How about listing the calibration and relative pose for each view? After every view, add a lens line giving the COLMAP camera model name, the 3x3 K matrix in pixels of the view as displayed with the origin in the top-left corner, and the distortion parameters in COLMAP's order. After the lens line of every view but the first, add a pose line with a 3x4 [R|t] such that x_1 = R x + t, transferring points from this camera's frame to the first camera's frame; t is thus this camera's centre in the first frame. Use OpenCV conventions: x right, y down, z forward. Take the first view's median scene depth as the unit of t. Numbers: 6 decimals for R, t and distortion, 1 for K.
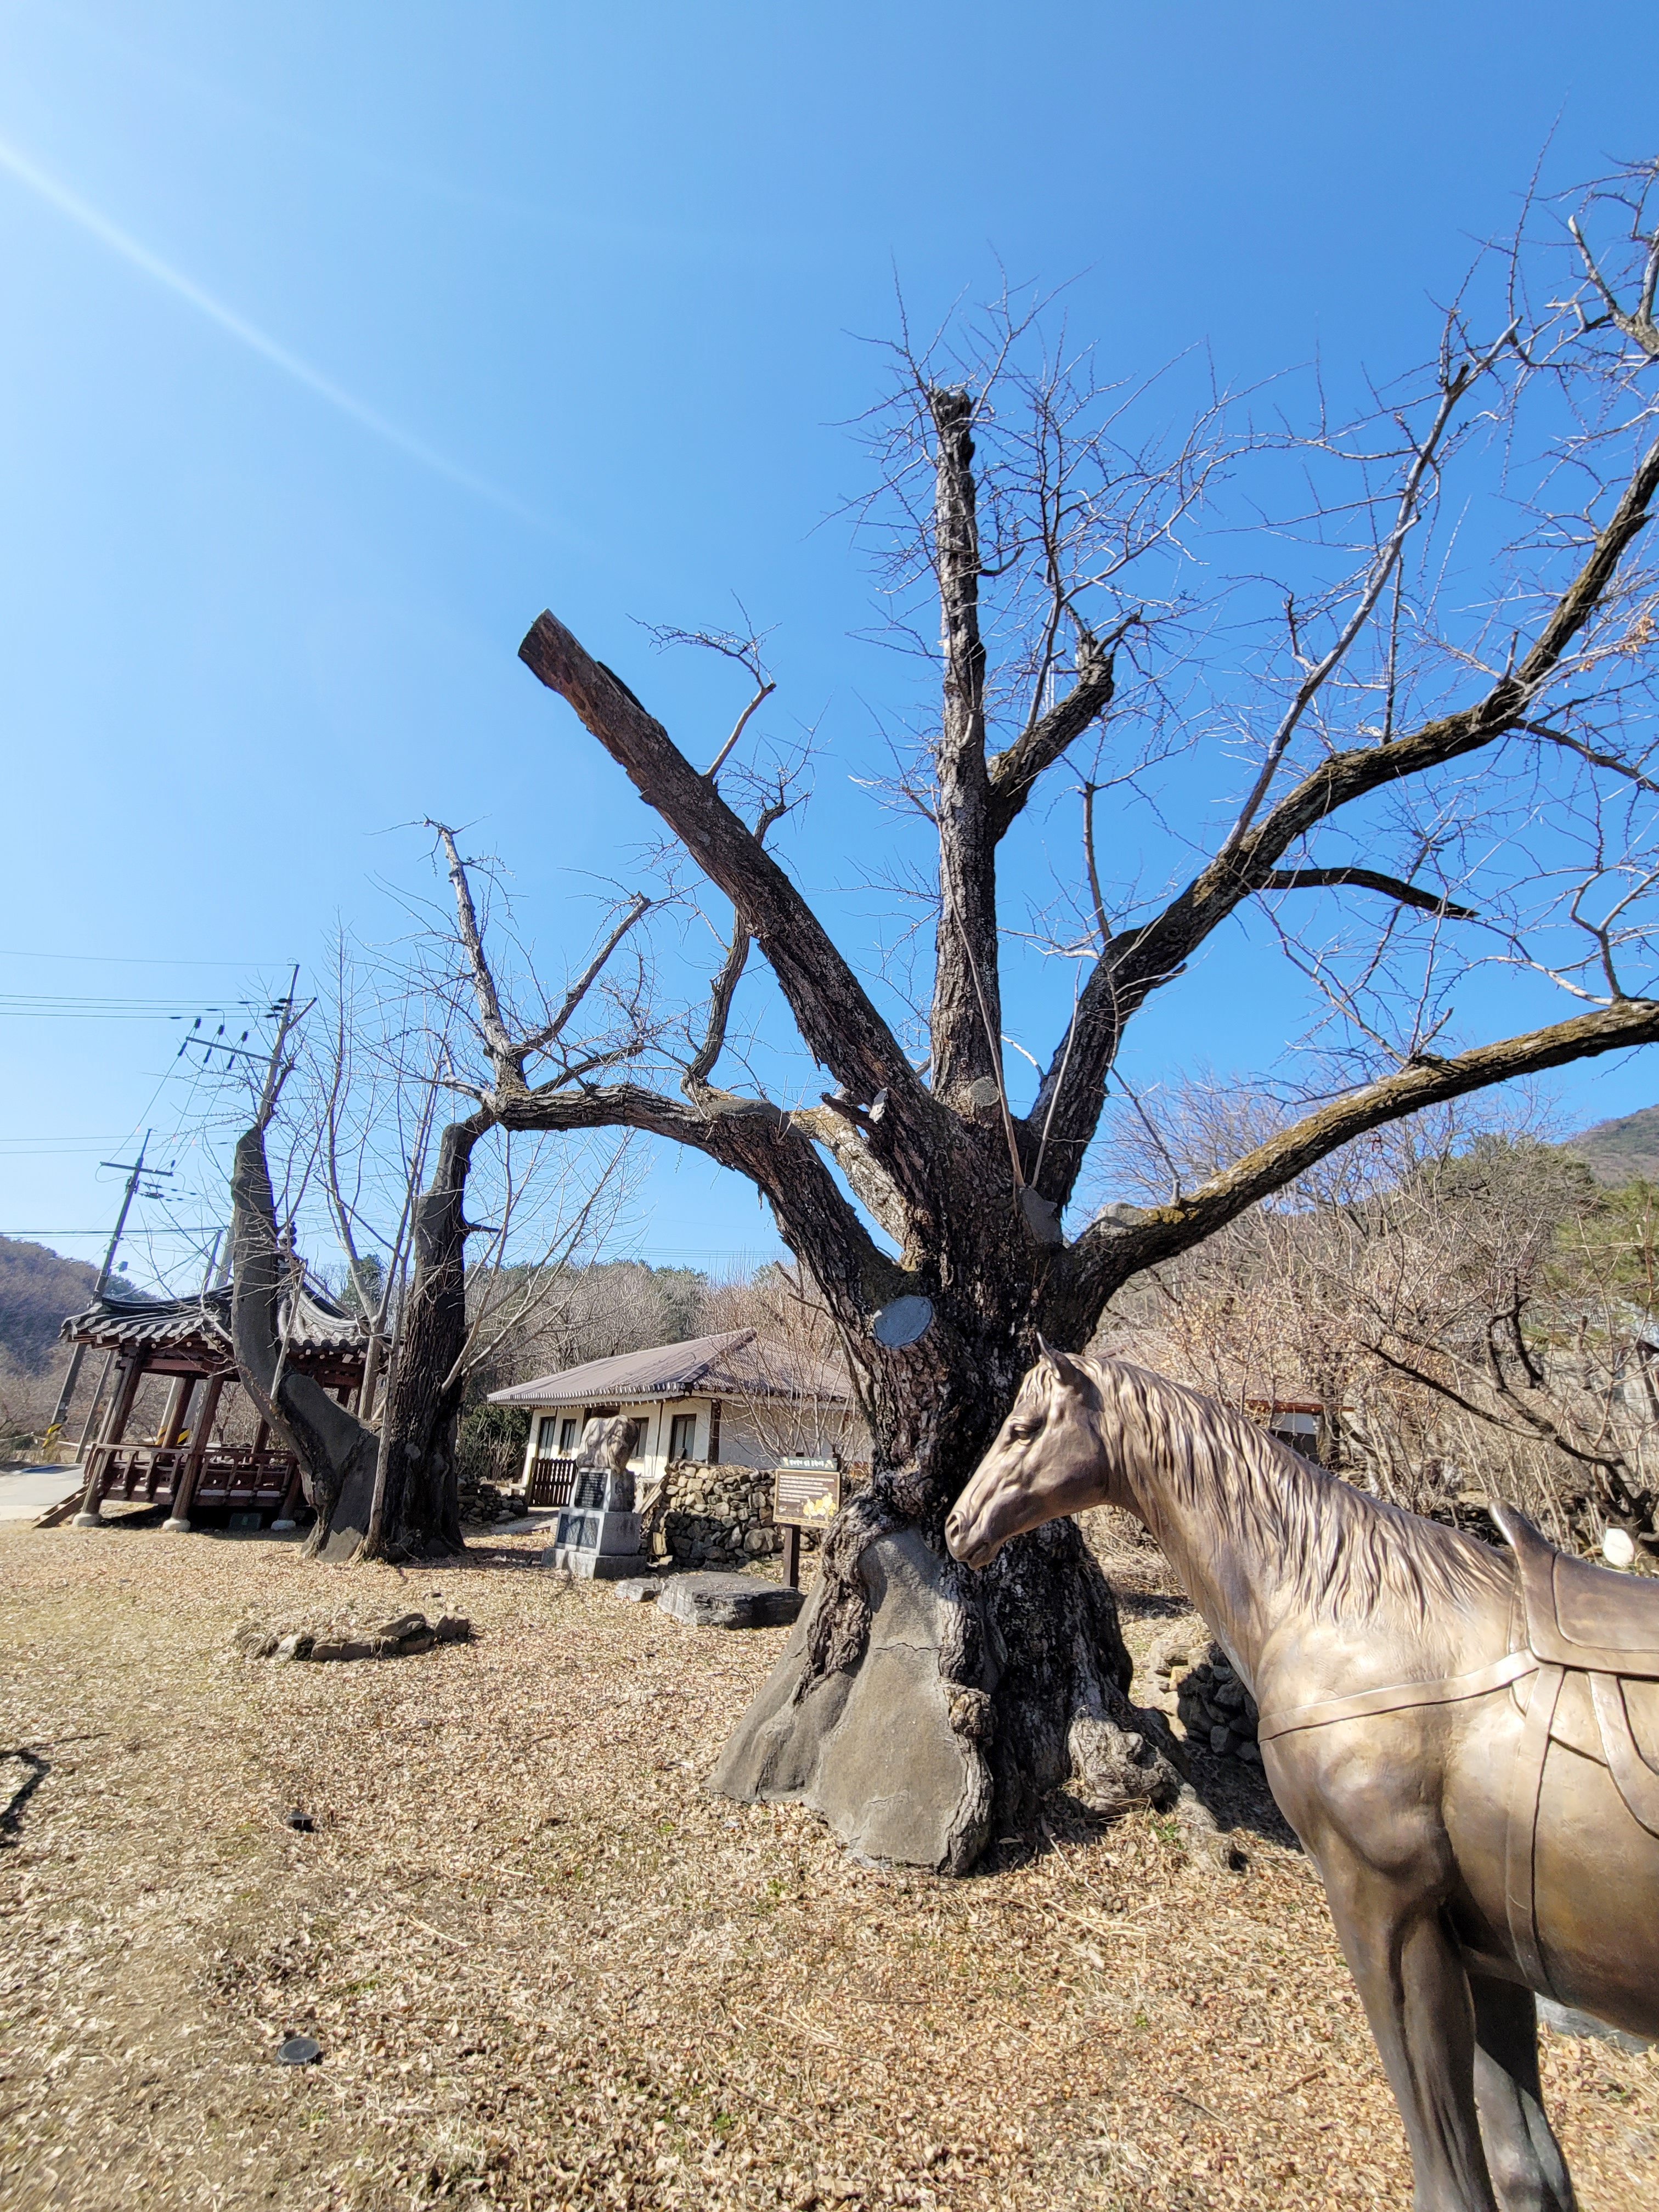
lens RADIAL K [[894.3, 0, 836.8], [0, 894.3, 1114.8], [0, 0, 1]] dist [-0.004268, 0.001136]
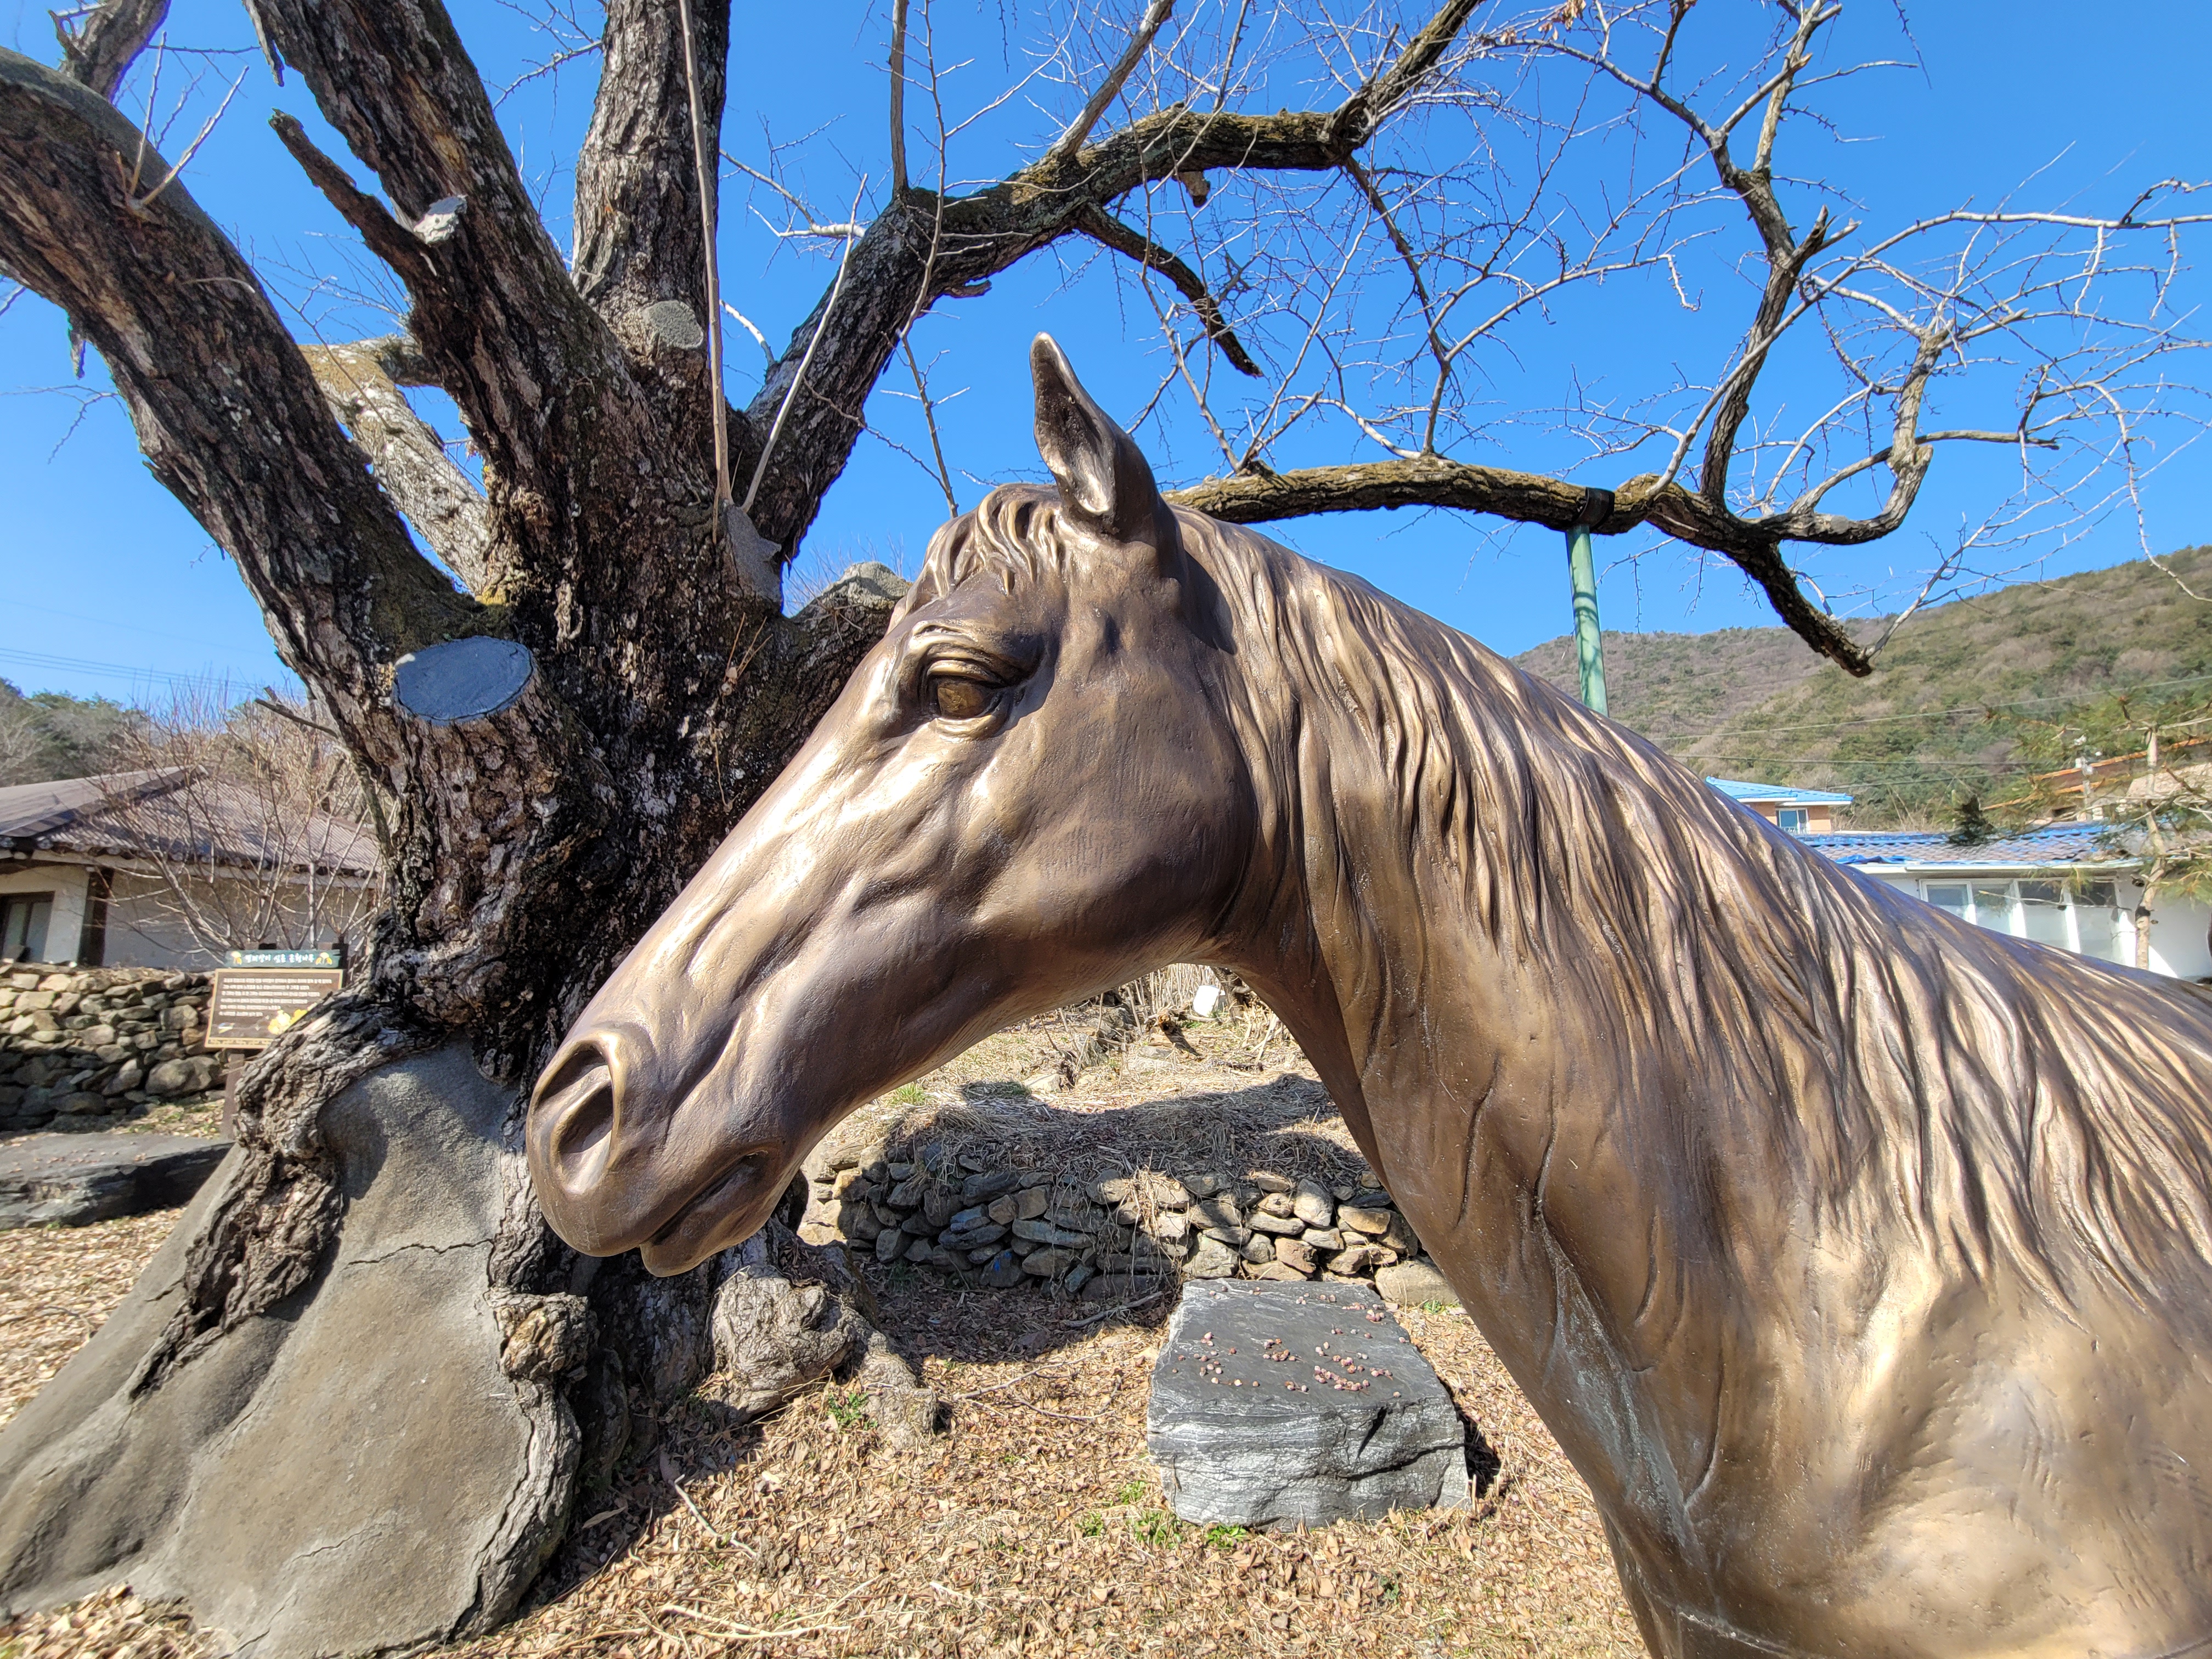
lens RADIAL K [[894.3, 0, 1106.0], [0, 894.3, 829.5], [0, 0, 1]] dist [-0.004268, 0.001136]
pose [[0.776042, 0.055386, 0.628245, 0.042164], [-0.199384, 0.966592, 0.161075, 0.157292], [-0.598335, -0.250263, 0.761159, 0.358895]]
